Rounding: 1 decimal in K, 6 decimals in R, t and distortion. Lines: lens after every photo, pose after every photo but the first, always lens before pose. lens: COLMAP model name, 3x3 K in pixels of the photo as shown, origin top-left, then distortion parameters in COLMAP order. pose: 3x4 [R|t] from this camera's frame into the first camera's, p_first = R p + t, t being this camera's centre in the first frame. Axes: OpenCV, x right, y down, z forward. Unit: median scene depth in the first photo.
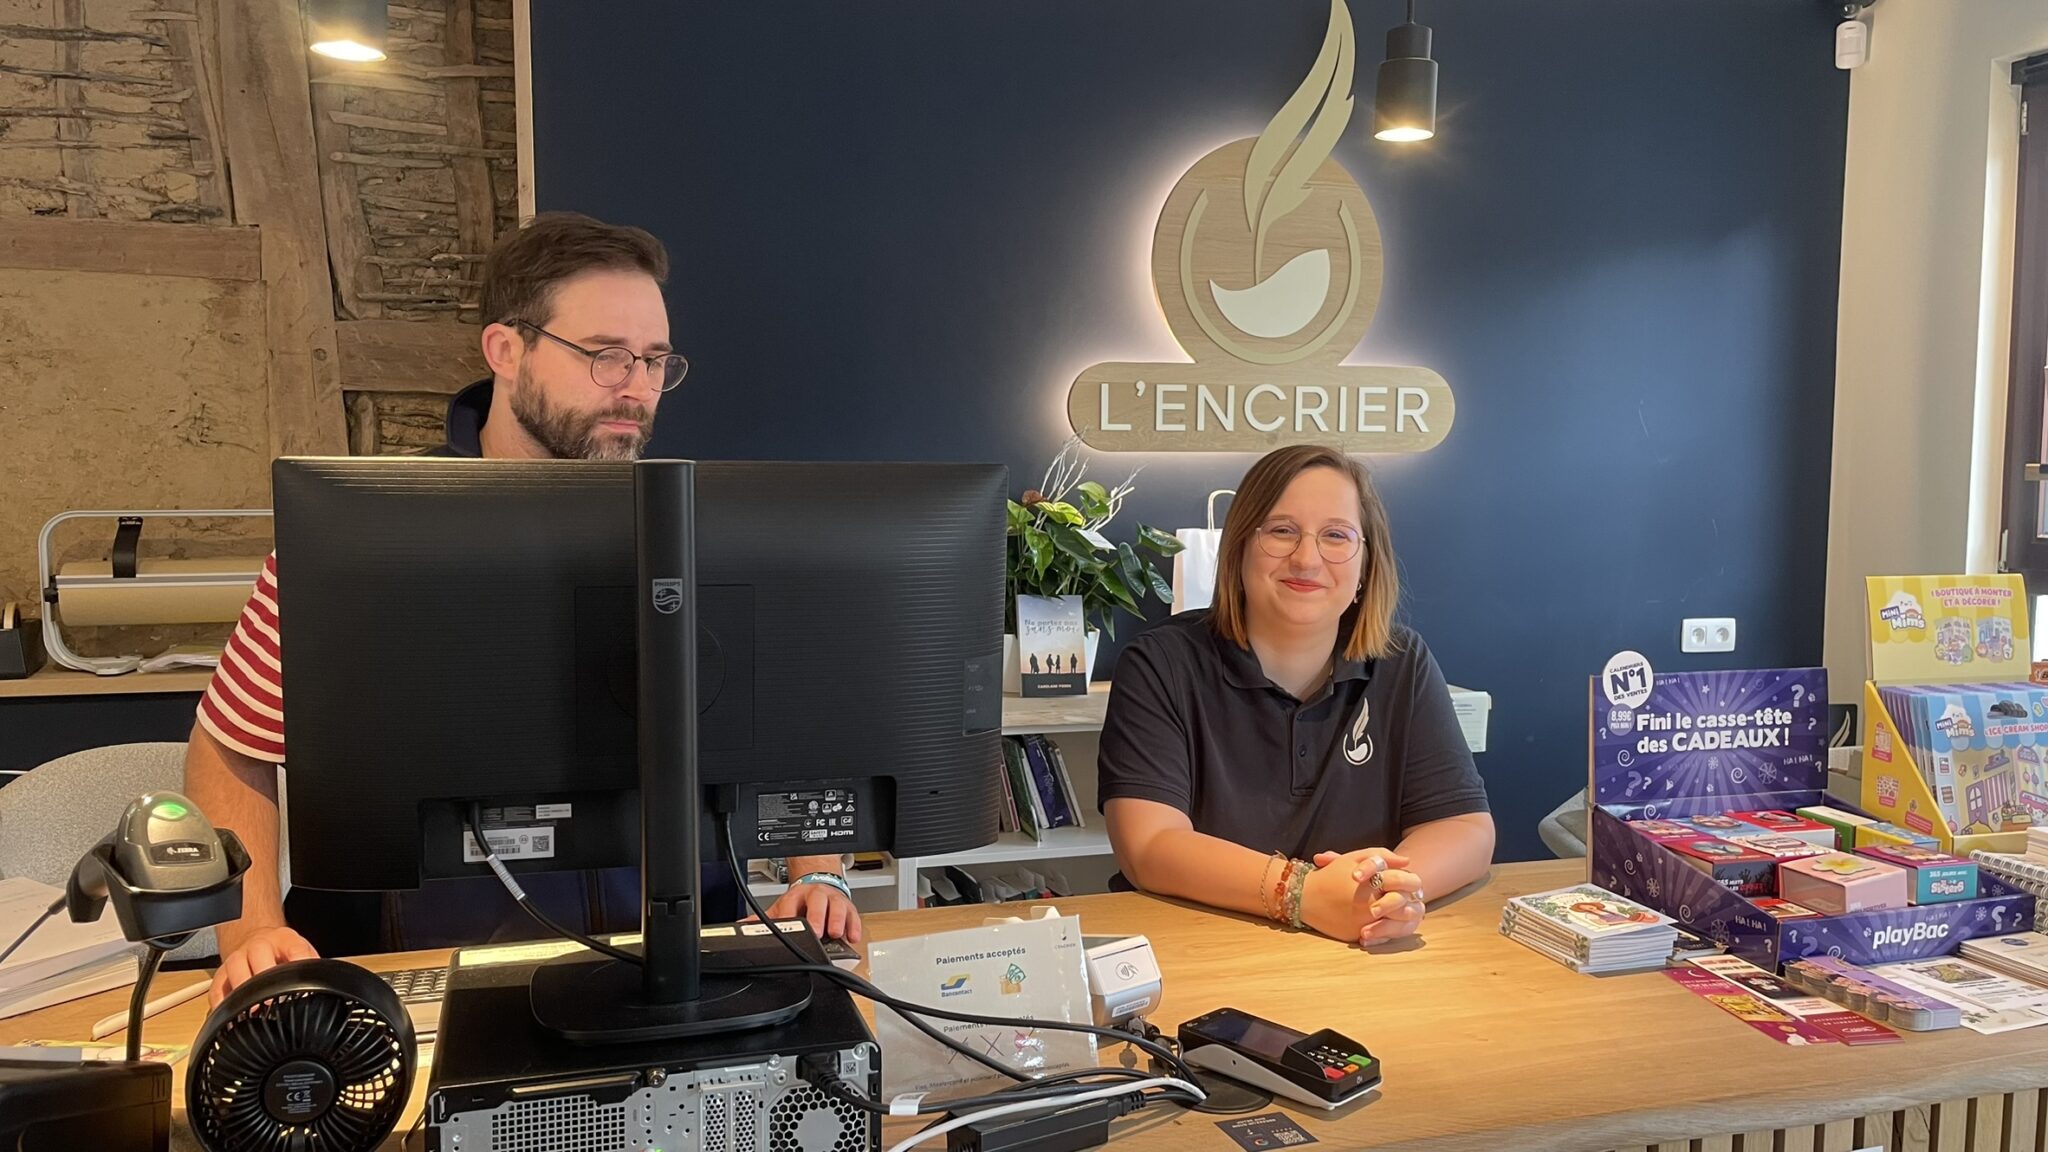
lens RADIAL K [[1521.7, 0, 1024.0], [0, 1521.7, 576.0], [0, 0, 1]] dist [0.093996, -0.135633]
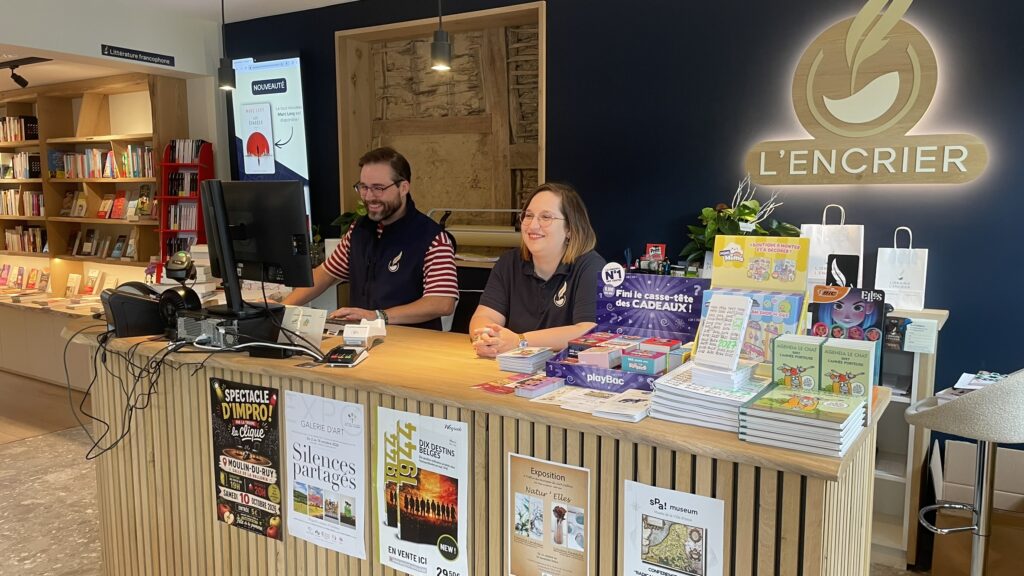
lens RADIAL K [[760.9, 0, 512.0], [0, 760.9, 288.0], [0, 0, 1]] dist [0.093996, -0.135633]
pose [[0.655532, 0.086337, -0.750216, 1.136680], [-0.060357, 0.996255, 0.061912, 0.024068], [0.752752, 0.004696, 0.658288, 0.104120]]
